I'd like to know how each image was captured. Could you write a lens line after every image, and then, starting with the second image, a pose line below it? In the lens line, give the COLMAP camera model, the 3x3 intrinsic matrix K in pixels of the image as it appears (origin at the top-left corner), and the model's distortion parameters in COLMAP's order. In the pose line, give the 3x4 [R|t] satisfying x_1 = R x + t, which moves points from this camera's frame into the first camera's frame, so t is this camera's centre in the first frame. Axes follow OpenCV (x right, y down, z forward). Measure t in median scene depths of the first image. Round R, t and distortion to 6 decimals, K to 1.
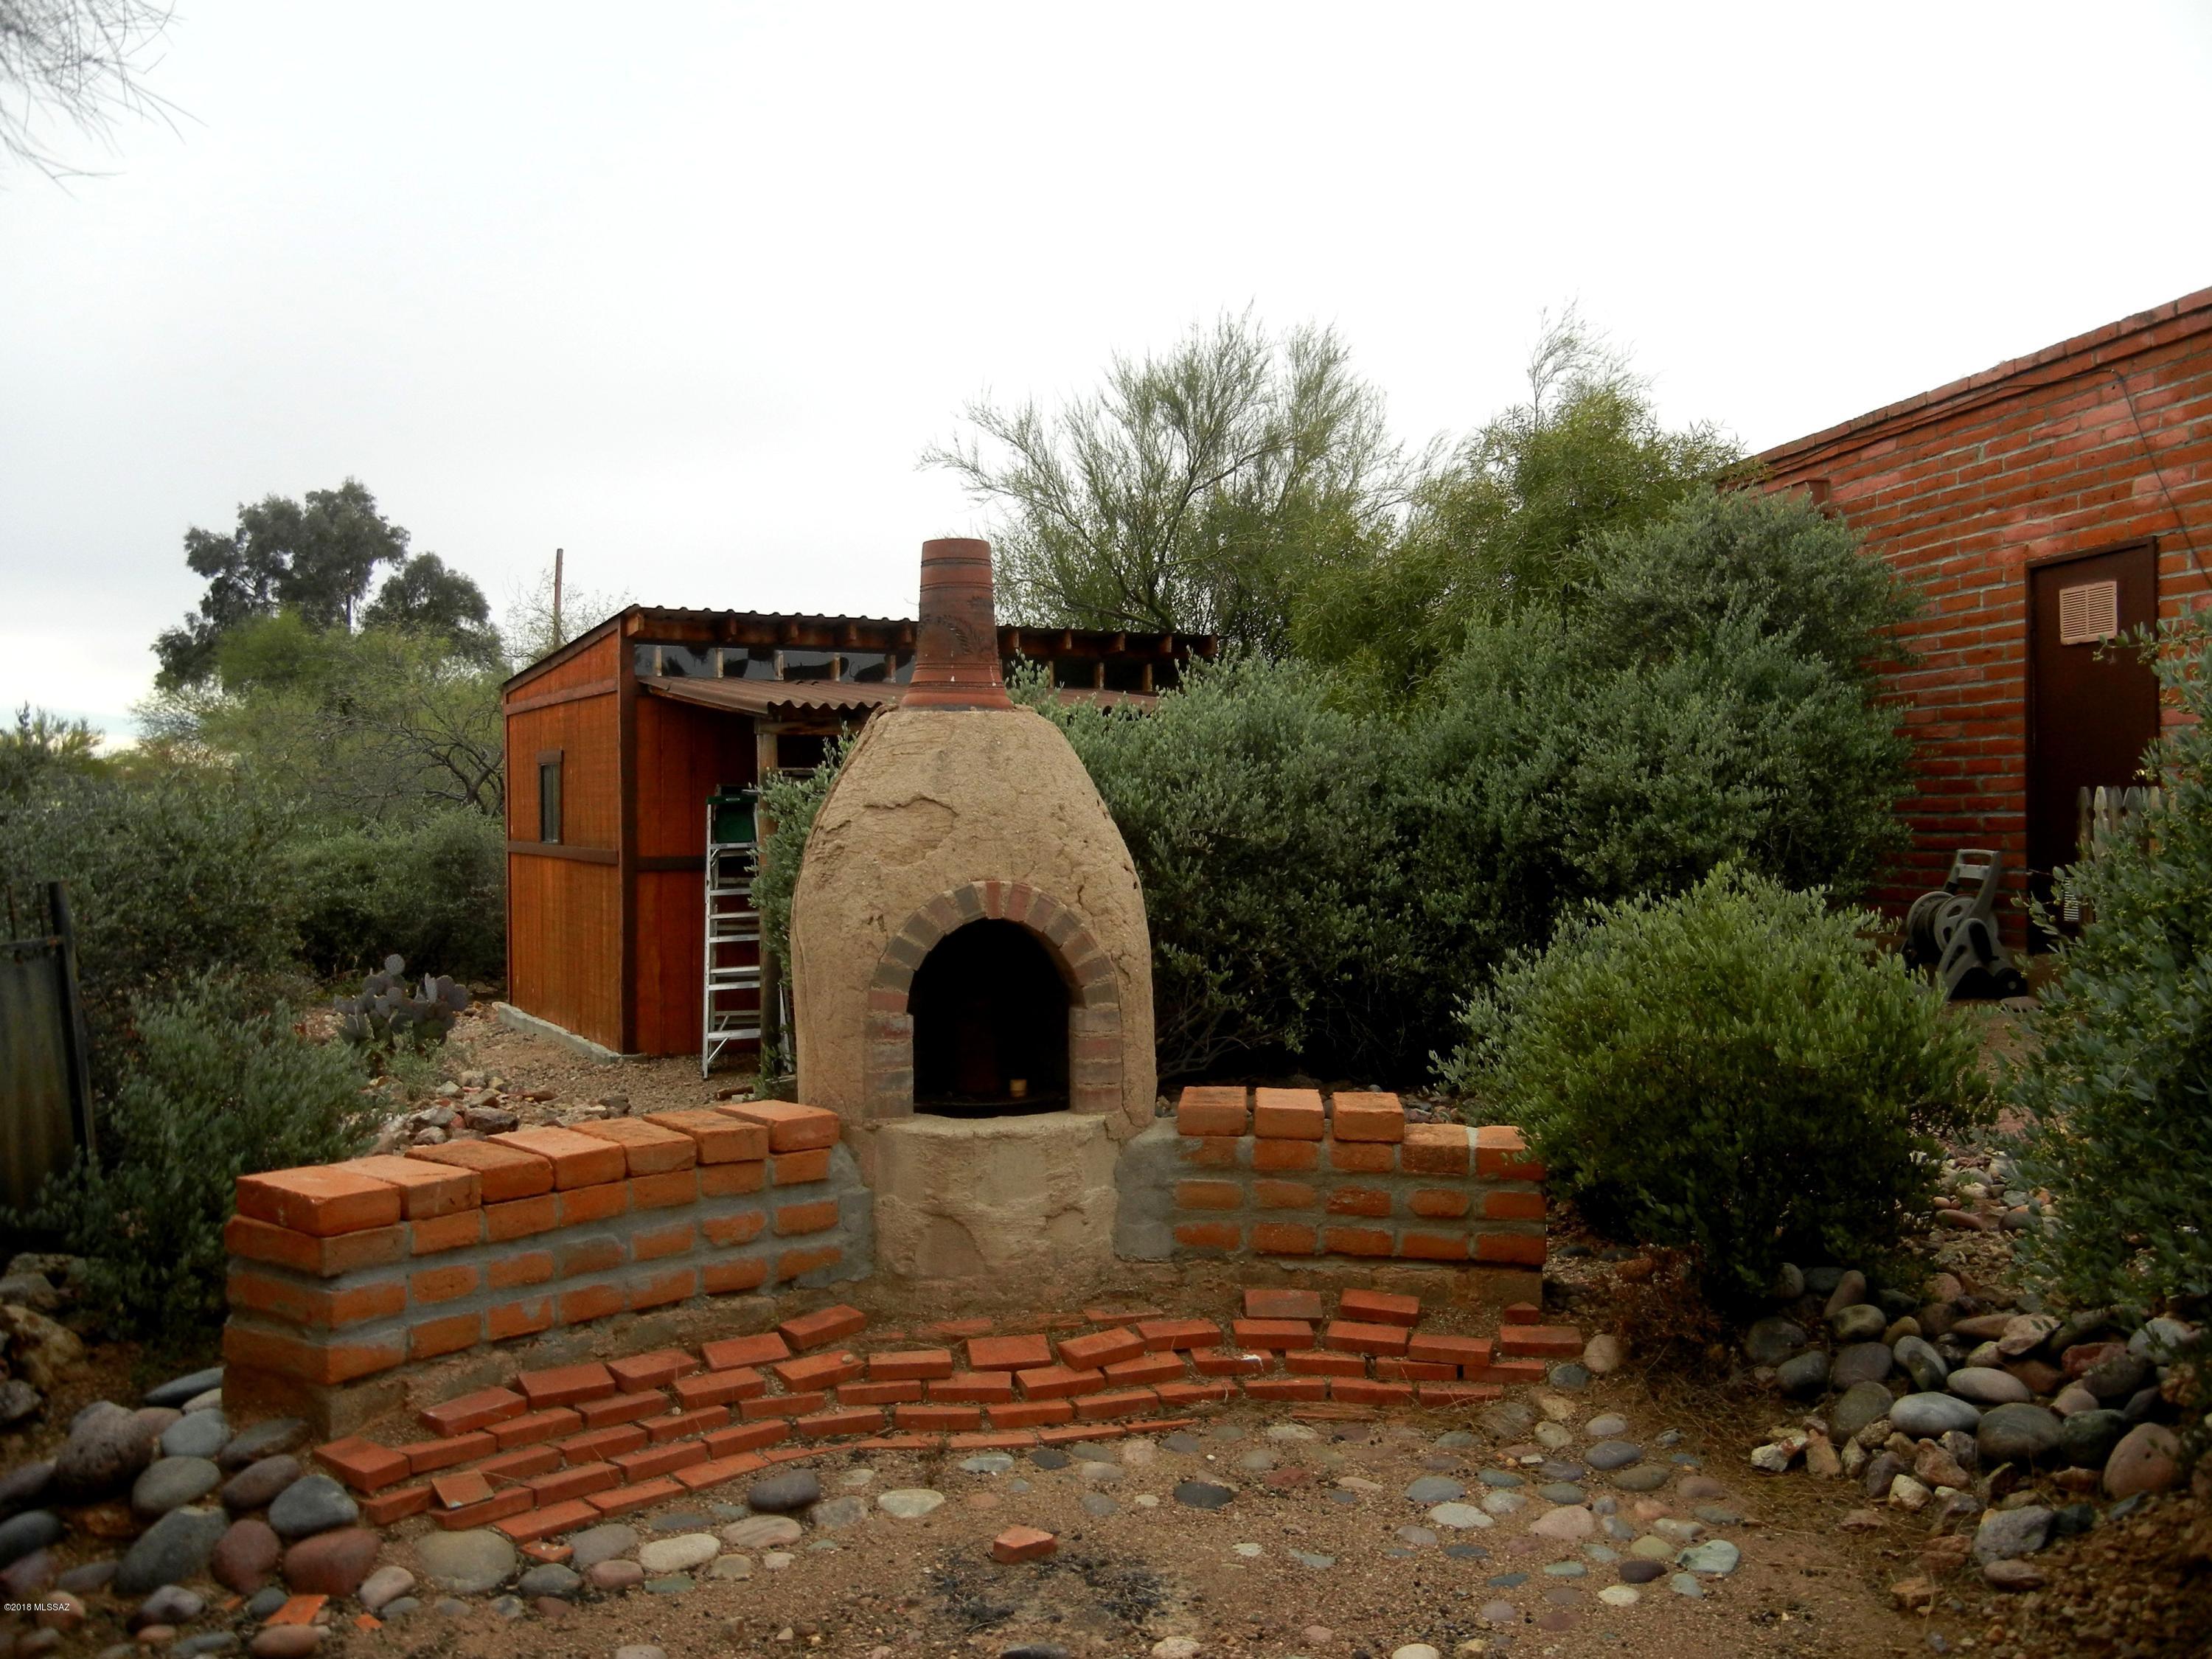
lens RADIAL K [[1887.1, 0, 1106.0], [0, 1887.1, 829.5], [0, 0, 1]] dist [-0.004764, 0.006289]
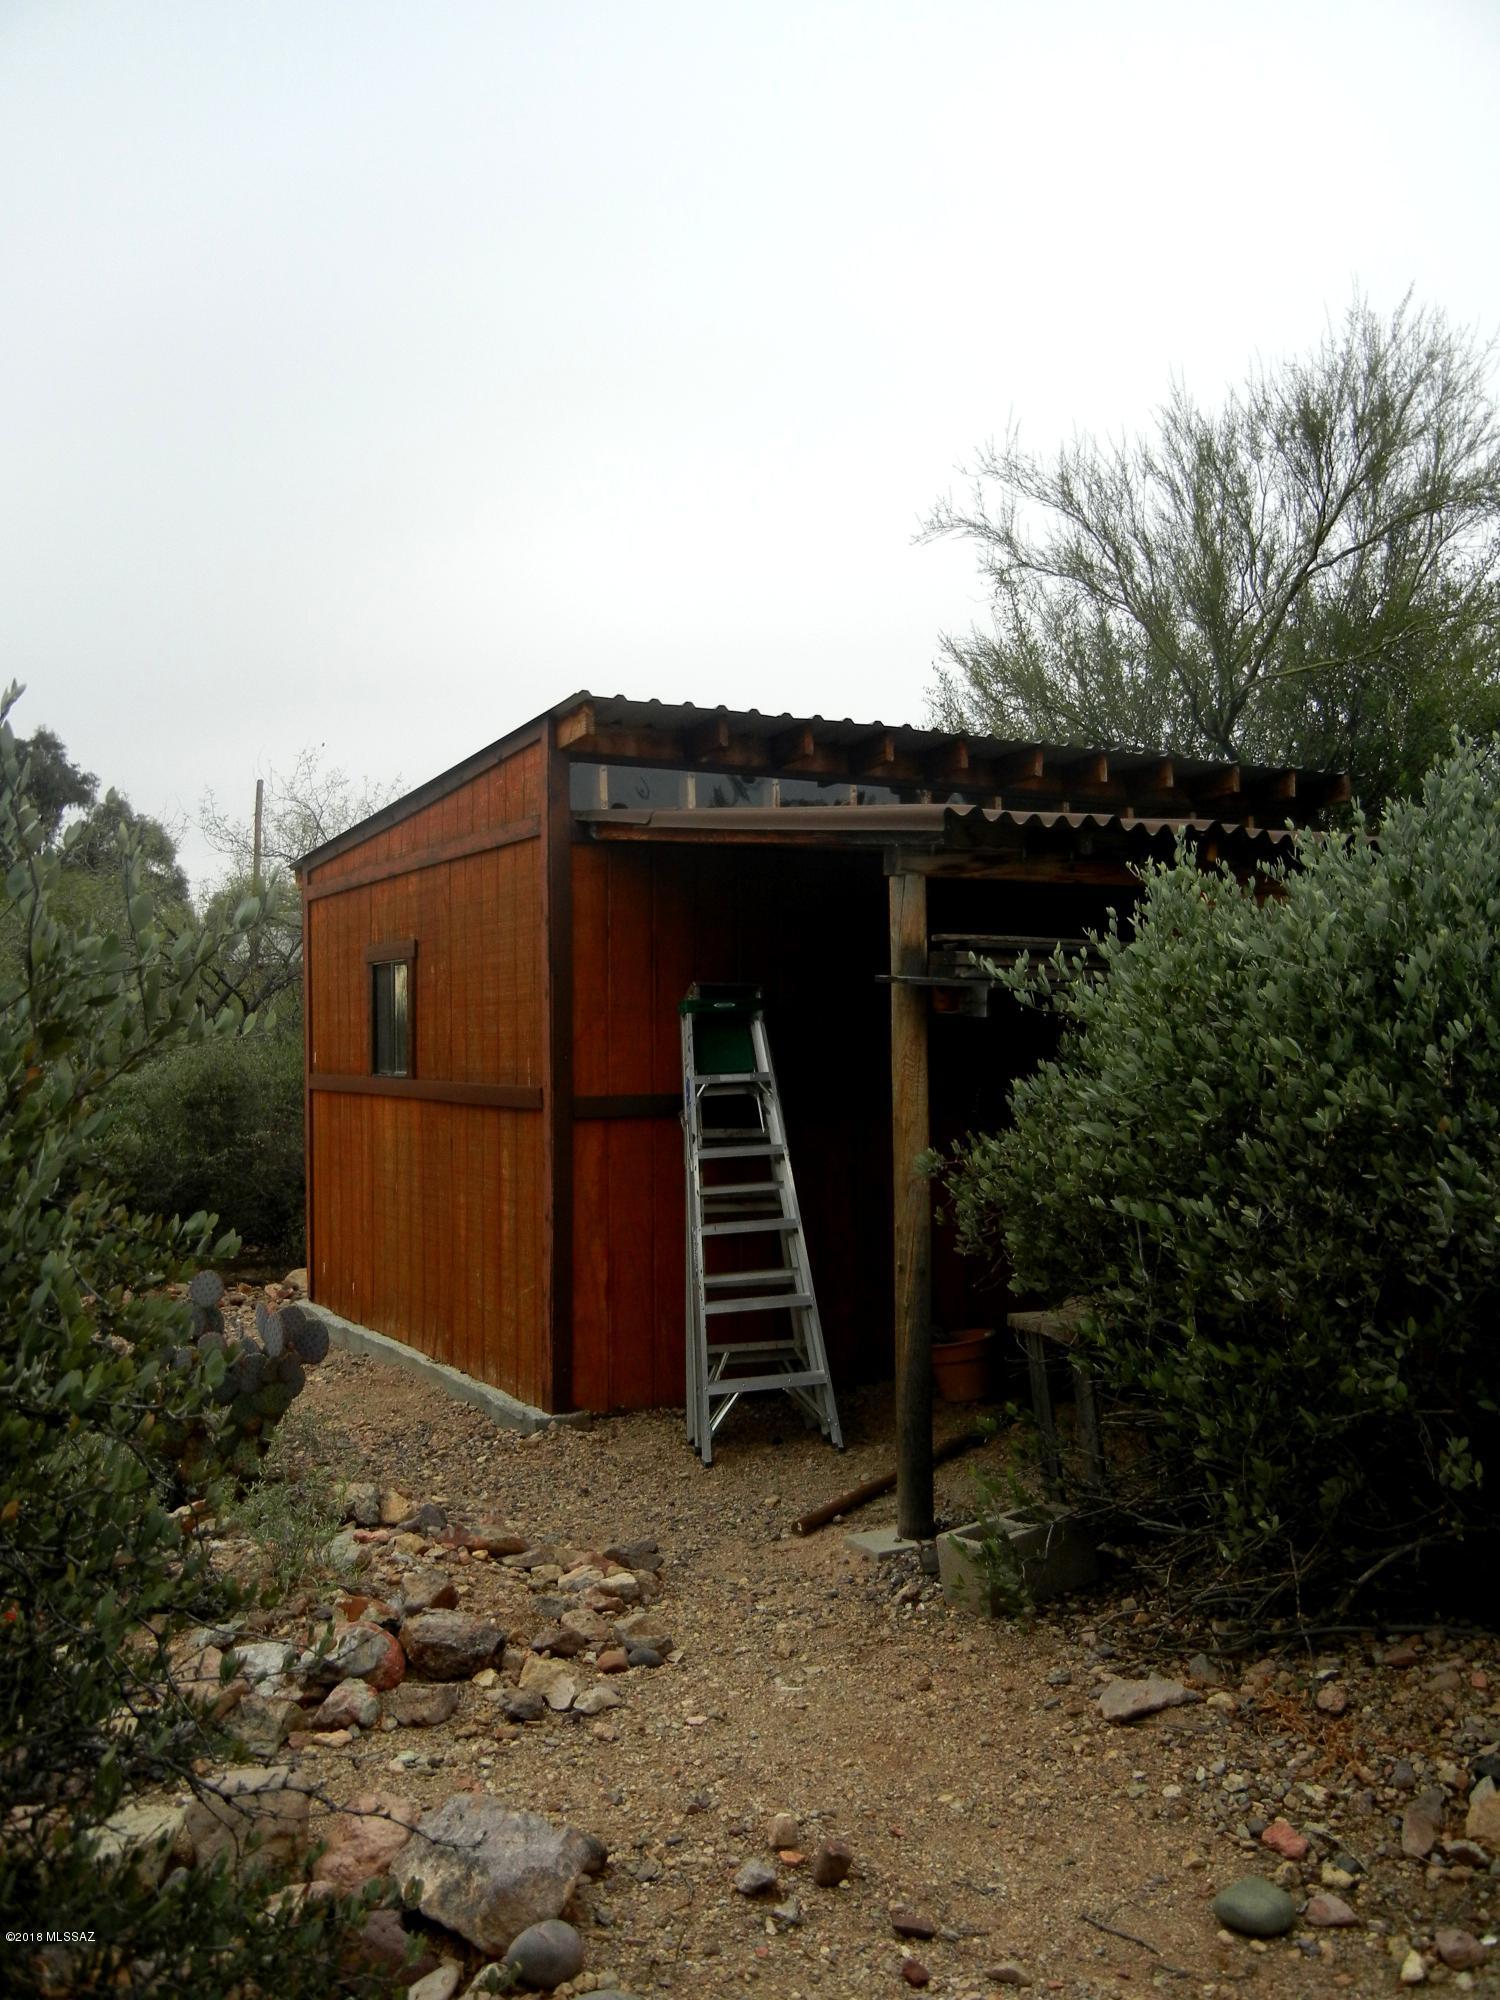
lens RADIAL K [[1706.2, 0, 750.0], [0, 1706.2, 1000.0], [0, 0, 1]] dist [-0.004764, 0.006289]
pose [[0.999834, -0.003058, 0.017966, -0.196365], [0.003734, 0.999281, -0.037731, 0.003893], [-0.017837, 0.037792, 0.999126, 0.421145]]
